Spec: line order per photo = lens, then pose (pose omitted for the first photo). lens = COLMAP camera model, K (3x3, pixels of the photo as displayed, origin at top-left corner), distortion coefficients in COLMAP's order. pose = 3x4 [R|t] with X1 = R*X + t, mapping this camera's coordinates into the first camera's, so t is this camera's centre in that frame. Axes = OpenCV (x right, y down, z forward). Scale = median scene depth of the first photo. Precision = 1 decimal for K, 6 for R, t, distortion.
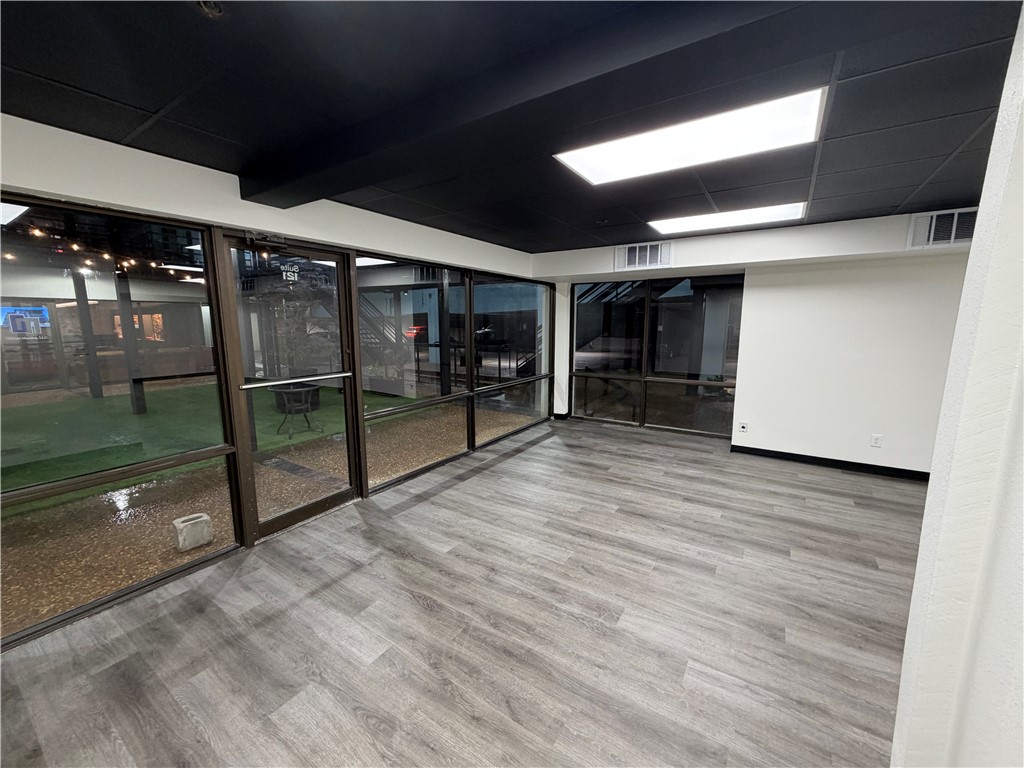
lens RADIAL K [[408.3, 0, 512.5], [0, 408.3, 385.9], [0, 0, 1]] dist [0.001719, 0.000333]
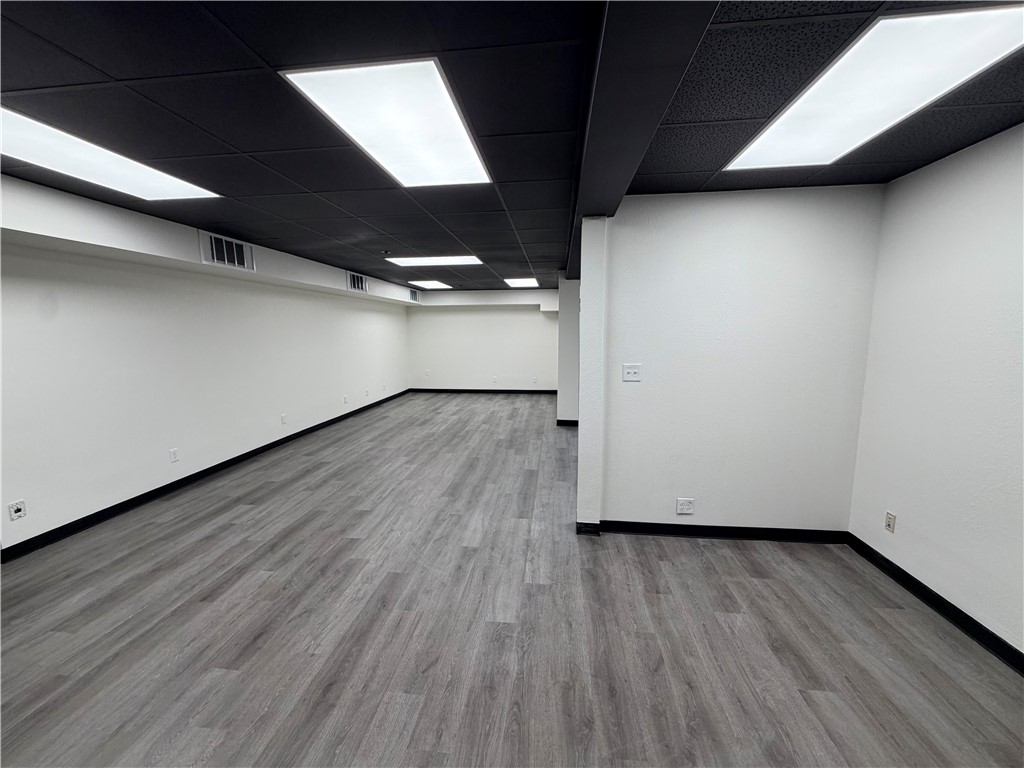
lens RADIAL K [[408.3, 0, 509.7], [0, 408.3, 383.2], [0, 0, 1]] dist [0.001719, 0.000333]
pose [[-0.447331, -0.109060, 0.887694, -0.453882], [0.148463, 0.969712, 0.193951, -0.152004], [-0.881960, 0.218549, -0.417591, 1.022858]]
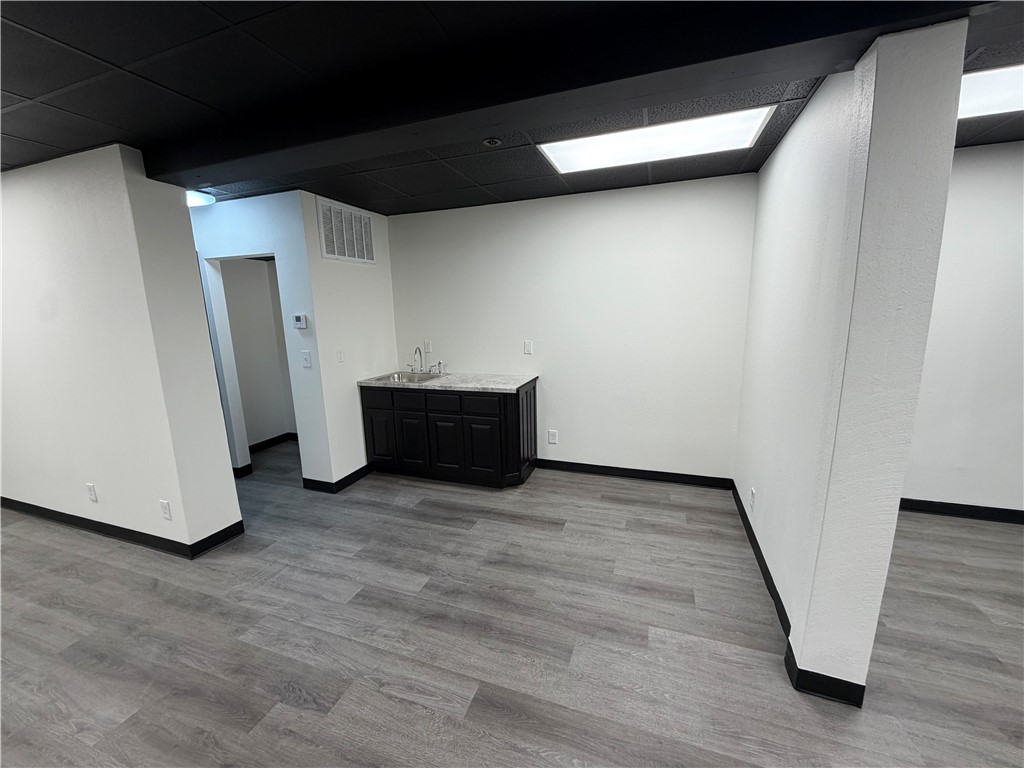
lens RADIAL K [[408.3, 0, 510.0], [0, 408.3, 381.8], [0, 0, 1]] dist [0.001719, 0.000333]
pose [[-0.972740, 0.069757, -0.221157, 1.003710], [-0.007679, 0.943471, 0.331365, -0.116811], [0.231770, 0.324030, -0.917217, 0.739891]]
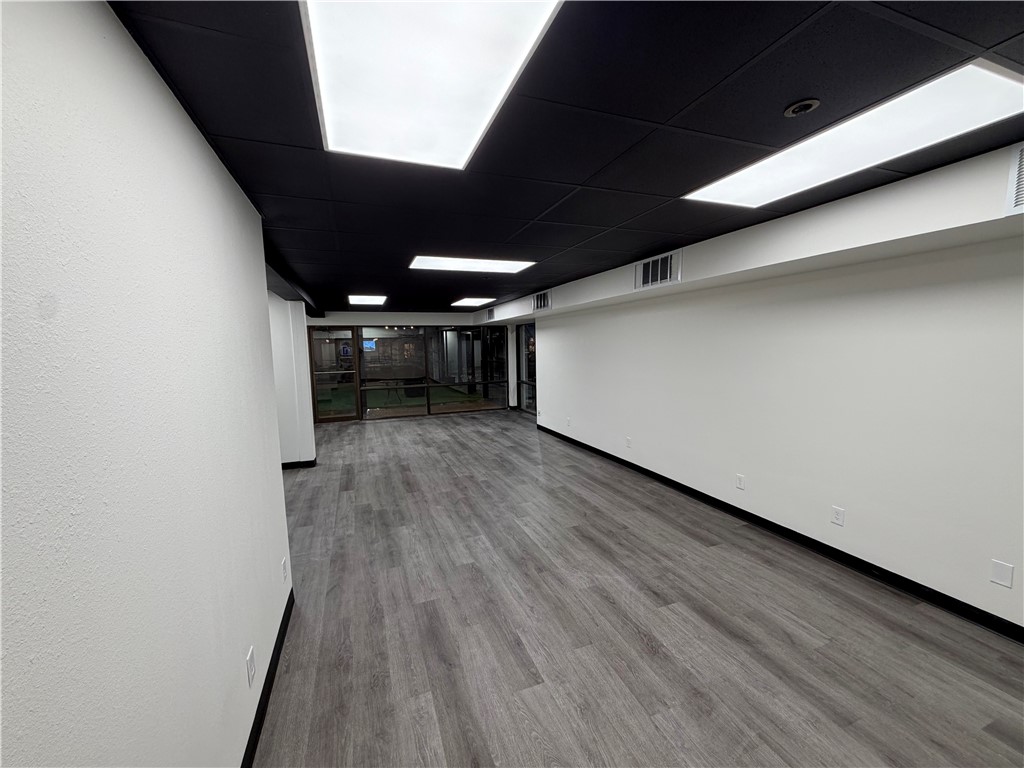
lens RADIAL K [[408.3, 0, 510.9], [0, 408.3, 388.9], [0, 0, 1]] dist [0.001719, 0.000333]
pose [[0.807011, 0.048419, -0.588548, 2.531722], [-0.073393, 0.997130, -0.018602, 0.074765], [0.585958, 0.058208, 0.808248, -0.705962]]
